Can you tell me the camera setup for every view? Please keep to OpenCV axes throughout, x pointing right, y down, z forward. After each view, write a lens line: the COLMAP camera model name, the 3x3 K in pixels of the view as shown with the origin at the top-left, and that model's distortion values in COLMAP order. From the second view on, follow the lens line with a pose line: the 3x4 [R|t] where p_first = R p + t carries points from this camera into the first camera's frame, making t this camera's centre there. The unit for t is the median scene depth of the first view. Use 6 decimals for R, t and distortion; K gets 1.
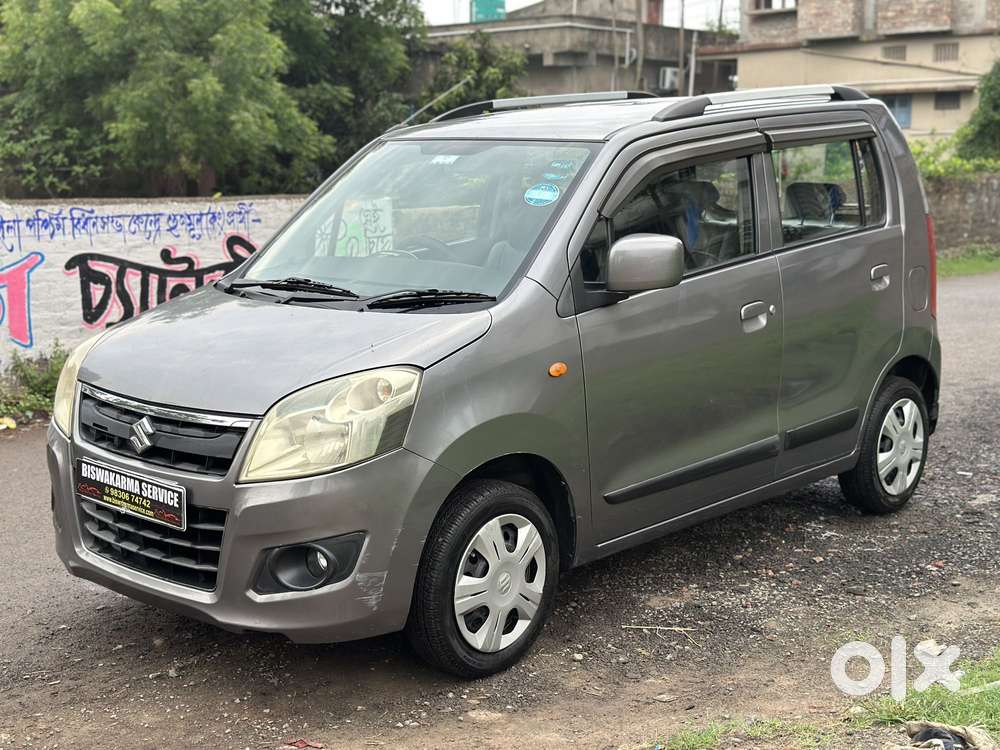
lens RADIAL K [[1401.4, 0, 495.7], [0, 1401.4, 372.3], [0, 0, 1]] dist [0.116971, -0.006062]
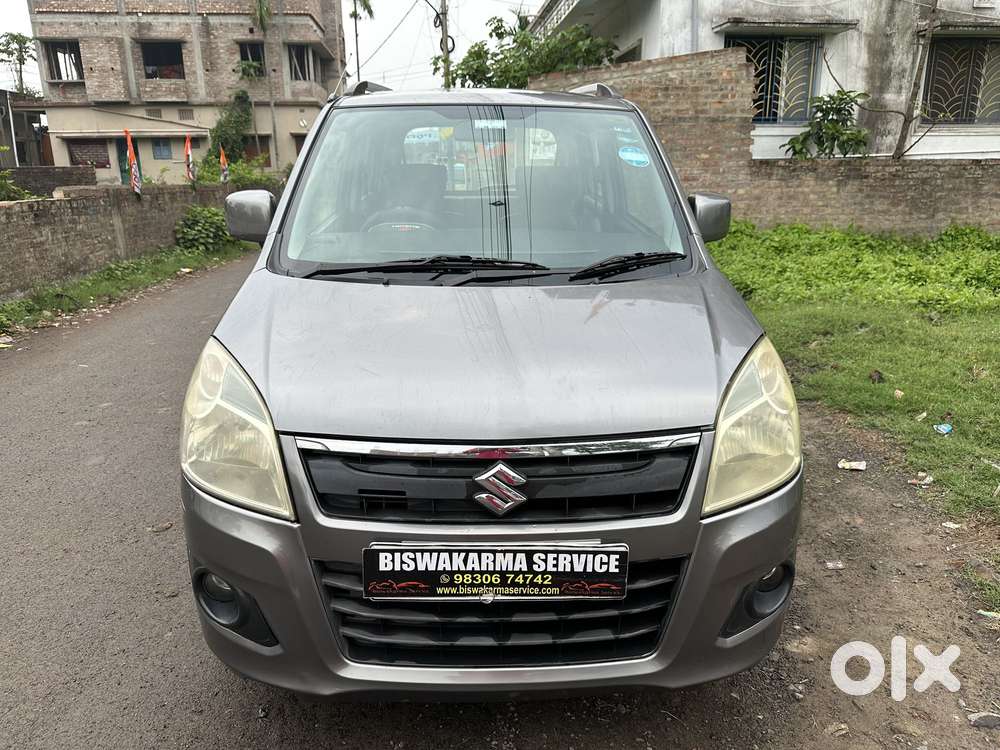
lens RADIAL K [[710.4, 0, 500.0], [0, 710.4, 375.0], [0, 0, 1]] dist [-0.000203, -0.005128]
pose [[0.714584, -0.190797, 0.673028, -0.326952], [0.110519, 0.980796, 0.160702, -0.046850], [-0.690764, -0.040453, 0.721948, 0.510543]]
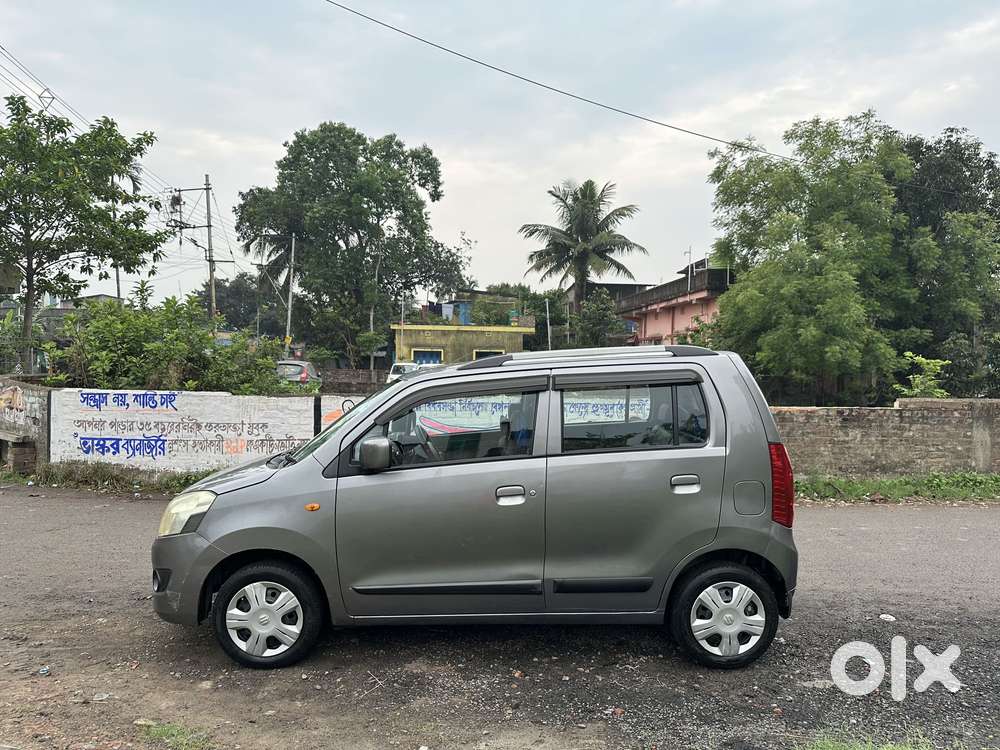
lens RADIAL K [[707.4, 0, 497.0], [0, 707.4, 375.6], [0, 0, 1]] dist [0.001945, -0.001624]
pose [[0.685723, 0.028105, -0.727320, 0.609037], [-0.125723, 0.988808, -0.080323, -0.088901], [0.716922, 0.146520, 0.681582, 0.380519]]
